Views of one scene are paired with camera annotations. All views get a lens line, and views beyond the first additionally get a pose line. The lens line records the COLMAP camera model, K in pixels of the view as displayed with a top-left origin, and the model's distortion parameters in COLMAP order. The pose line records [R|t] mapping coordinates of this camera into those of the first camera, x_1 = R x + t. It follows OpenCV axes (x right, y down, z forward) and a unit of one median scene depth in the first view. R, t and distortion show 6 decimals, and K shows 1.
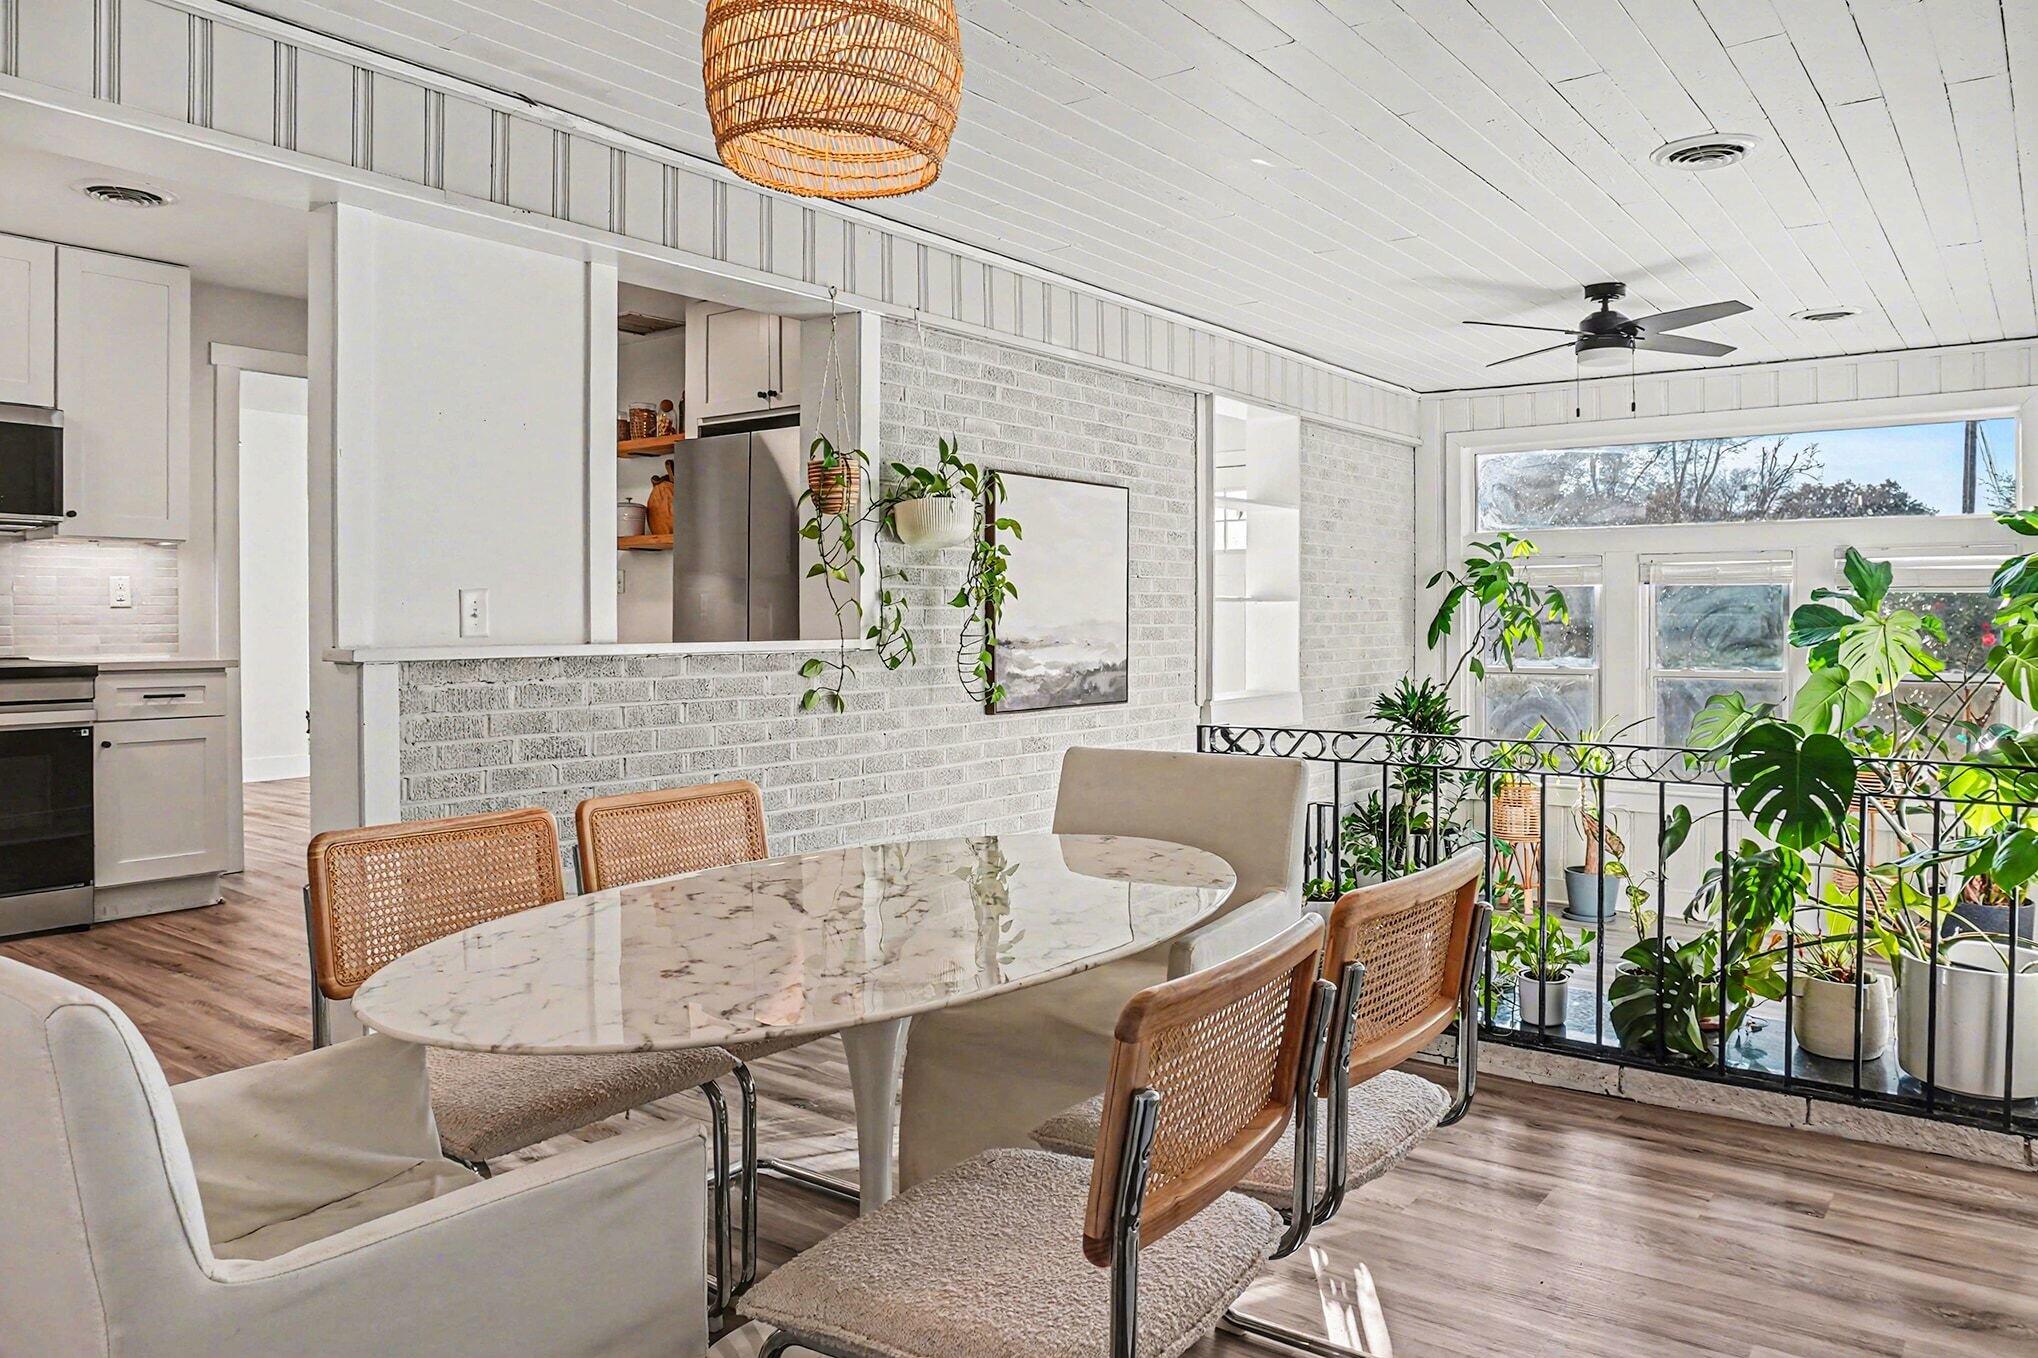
lens RADIAL K [[1382.5, 0, 966.7], [0, 1382.5, 658.1], [0, 0, 1]] dist [-0.038185, 0.028411]
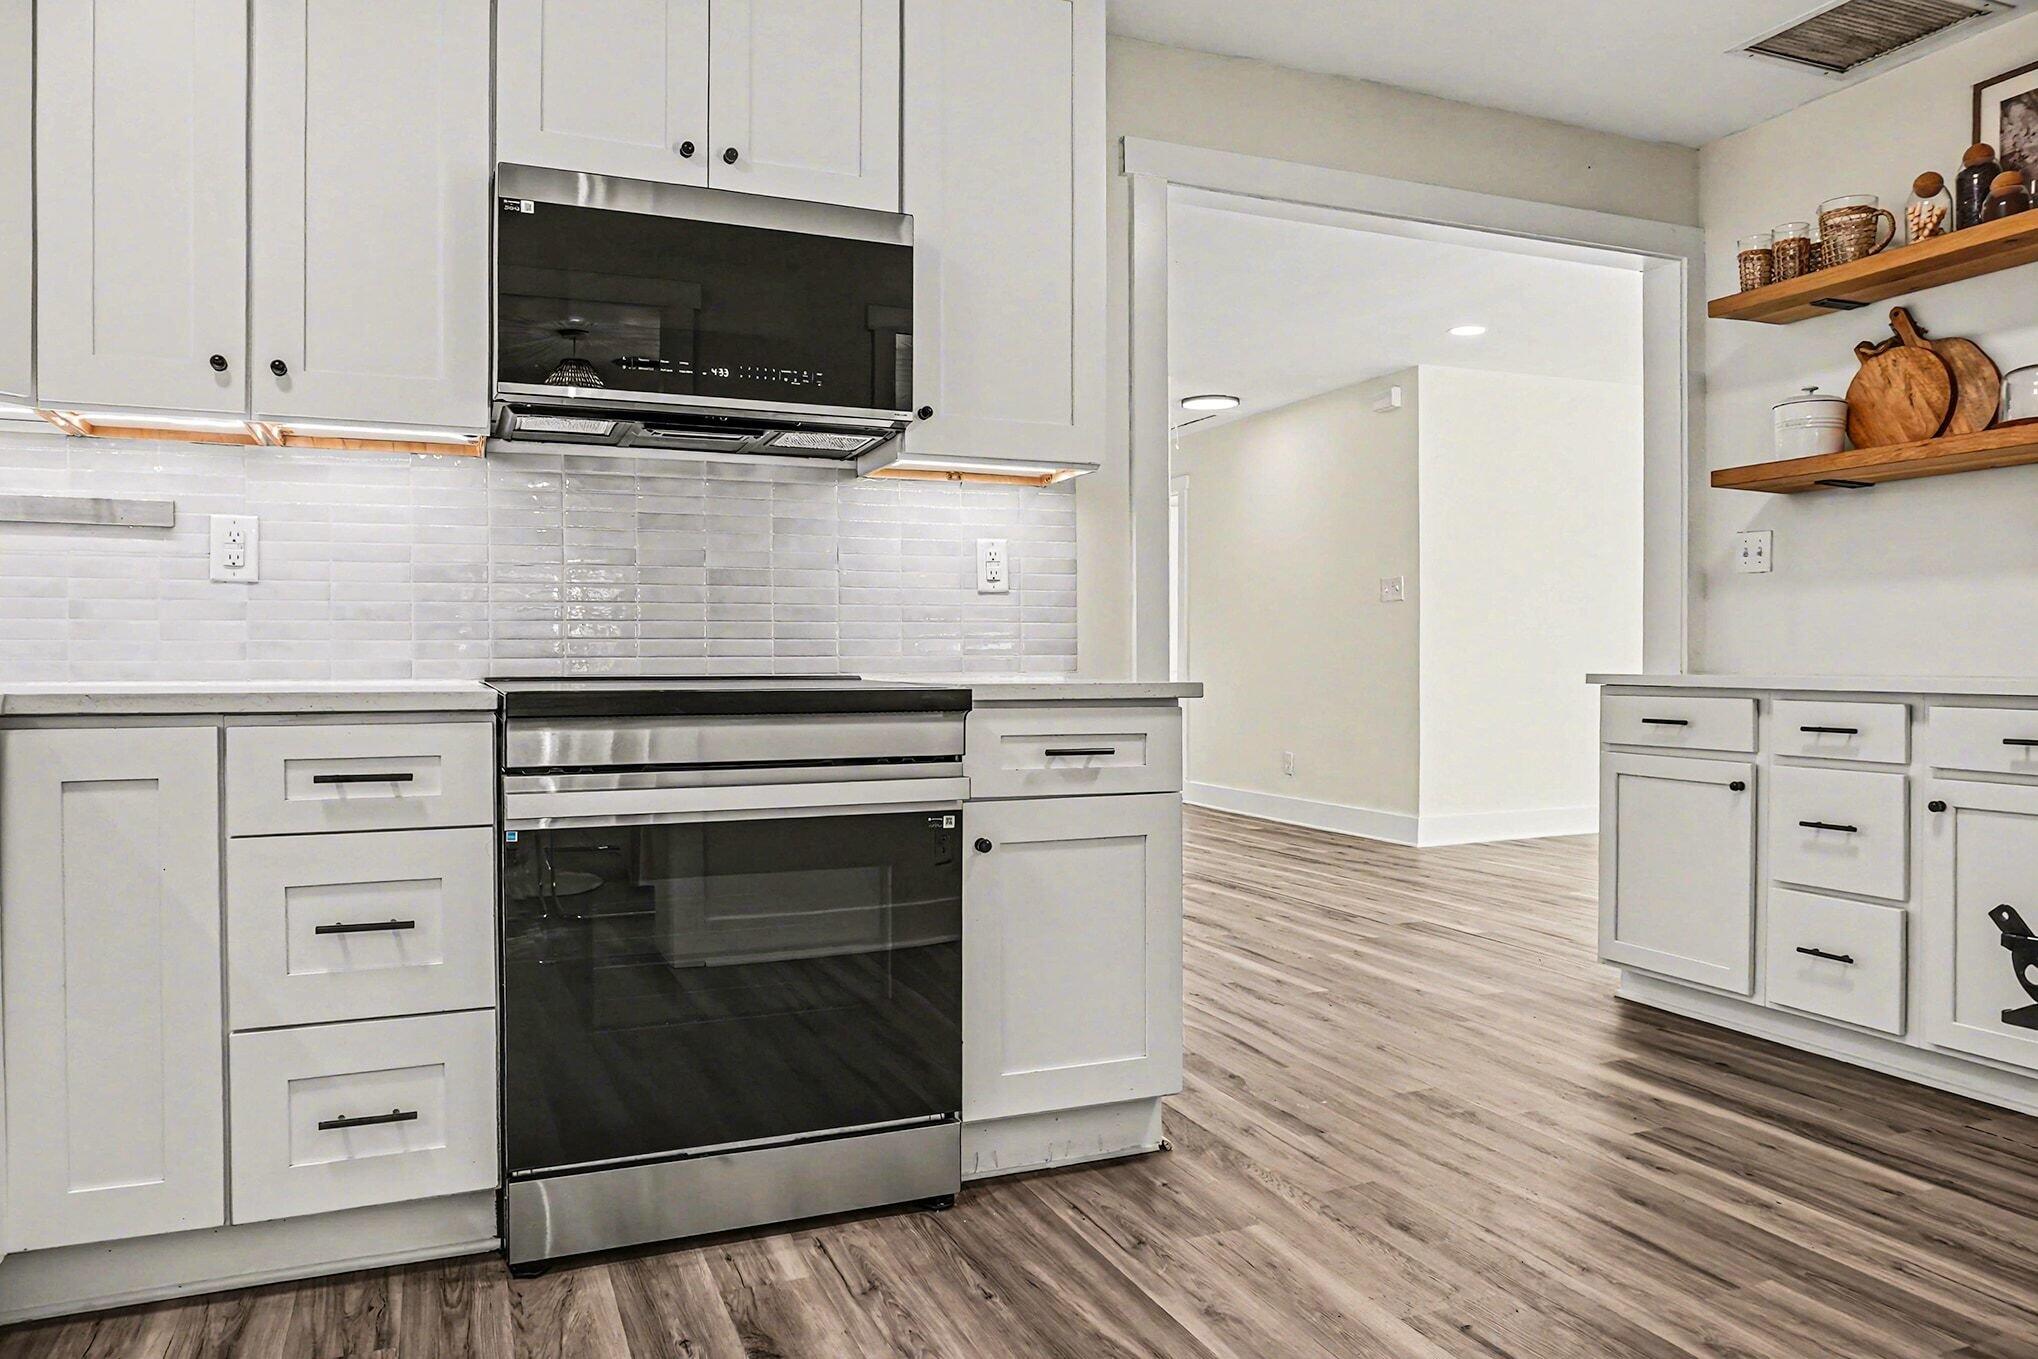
lens RADIAL K [[1382.5, 0, 1007.3], [0, 1382.5, 685.5], [0, 0, 1]] dist [-0.038185, 0.028411]
pose [[0.877780, 0.002370, -0.479058, -0.350435], [-0.007381, 0.999936, -0.008577, 0.007526], [0.479007, 0.011065, 0.877742, 0.516105]]
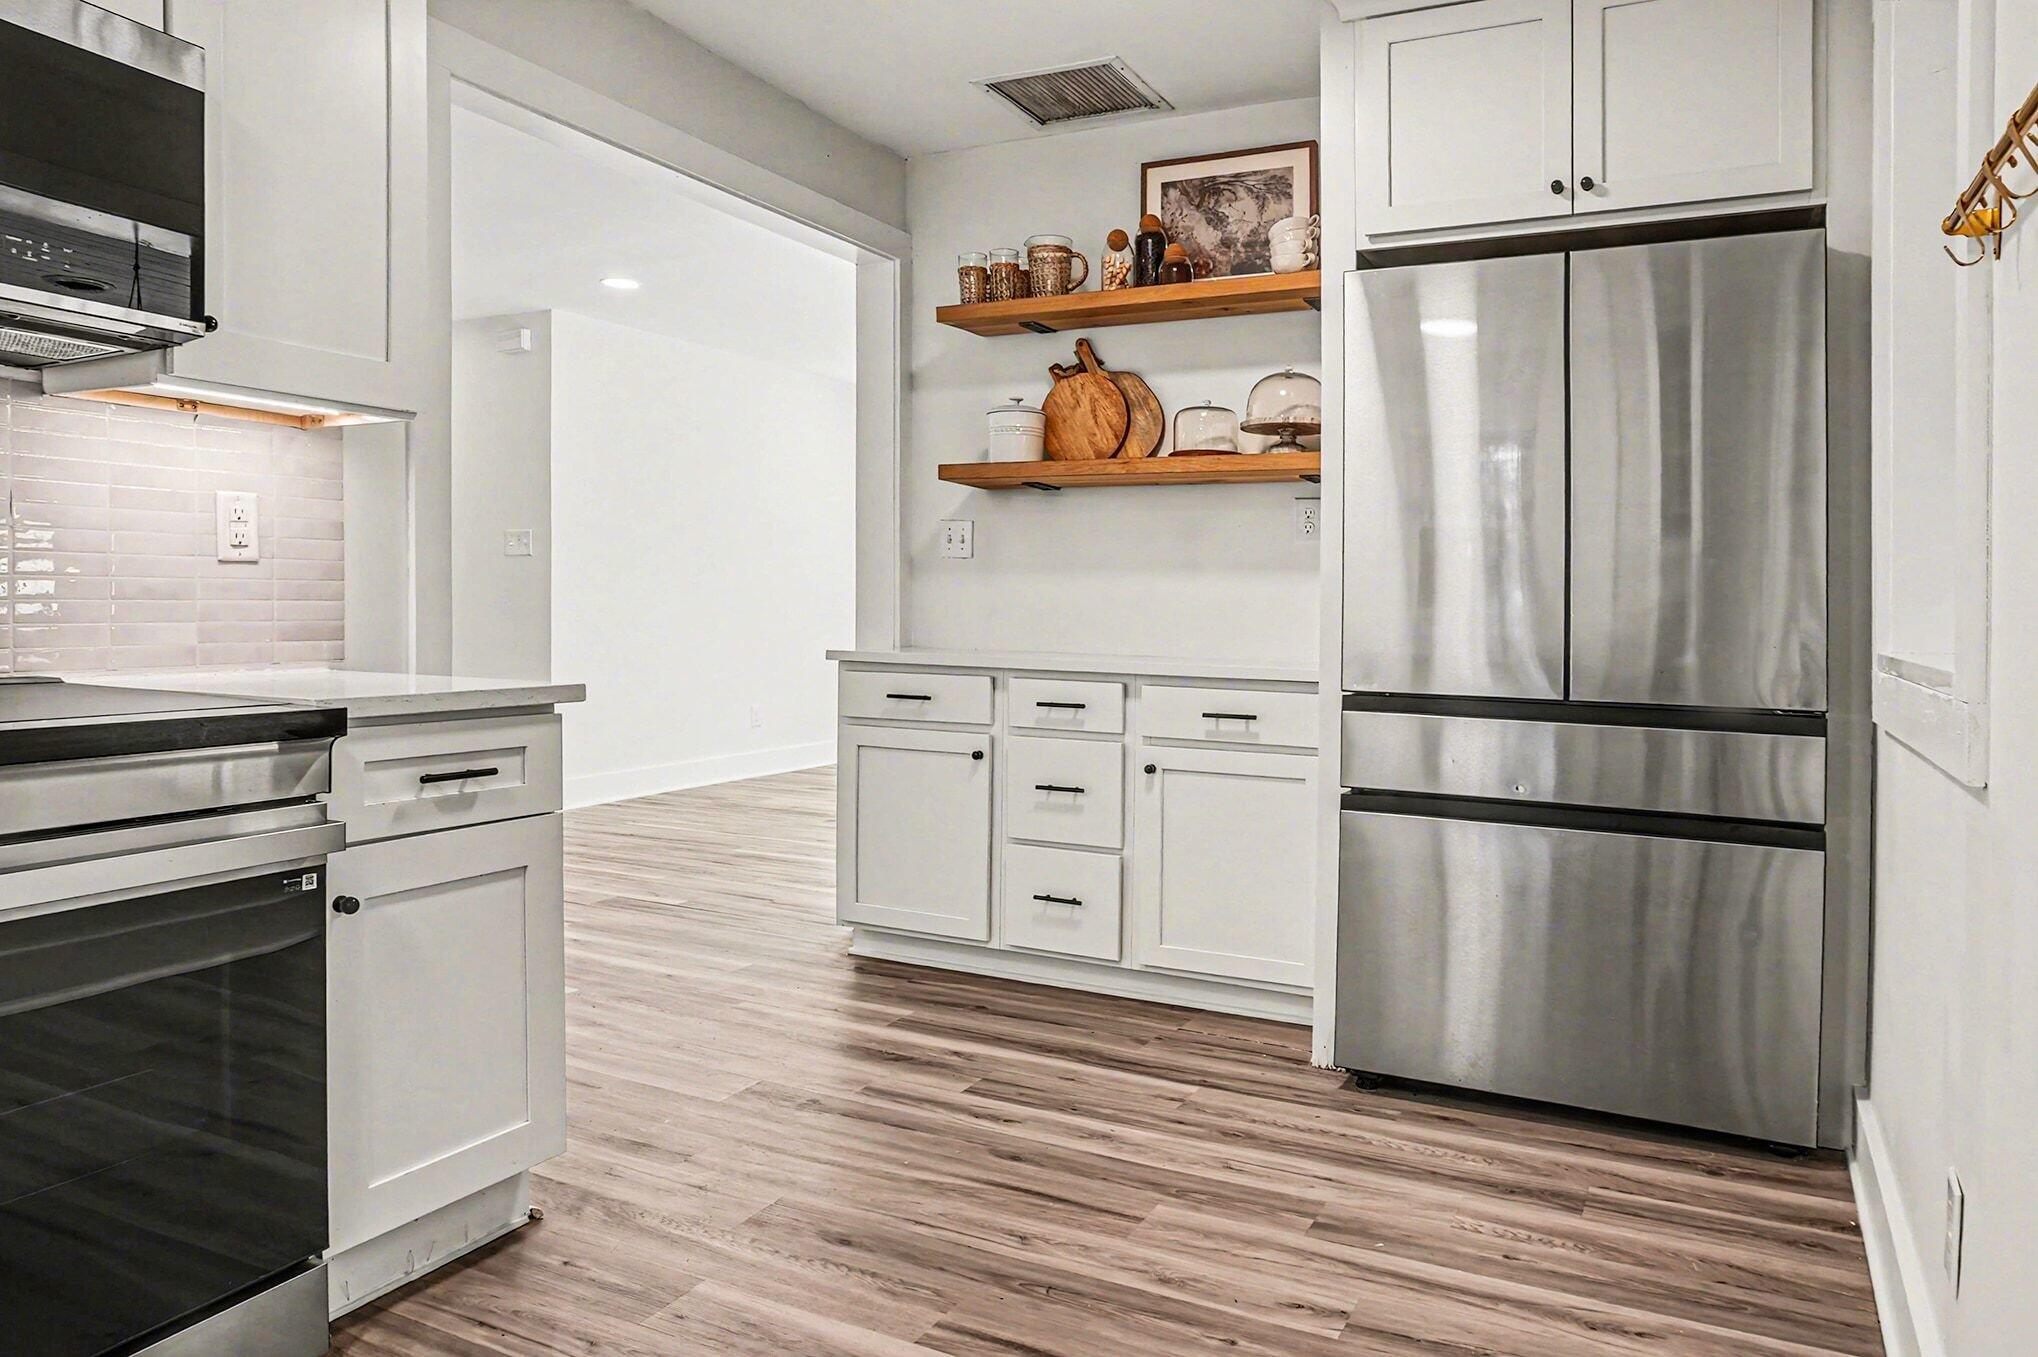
lens RADIAL K [[1382.5, 0, 1021.7], [0, 1382.5, 691.7], [0, 0, 1]] dist [-0.038185, 0.028411]
pose [[0.980173, -0.001971, 0.198131, -0.481724], [-0.004884, 0.999406, 0.034100, -0.011861], [-0.198081, -0.034392, 0.979582, 0.536773]]
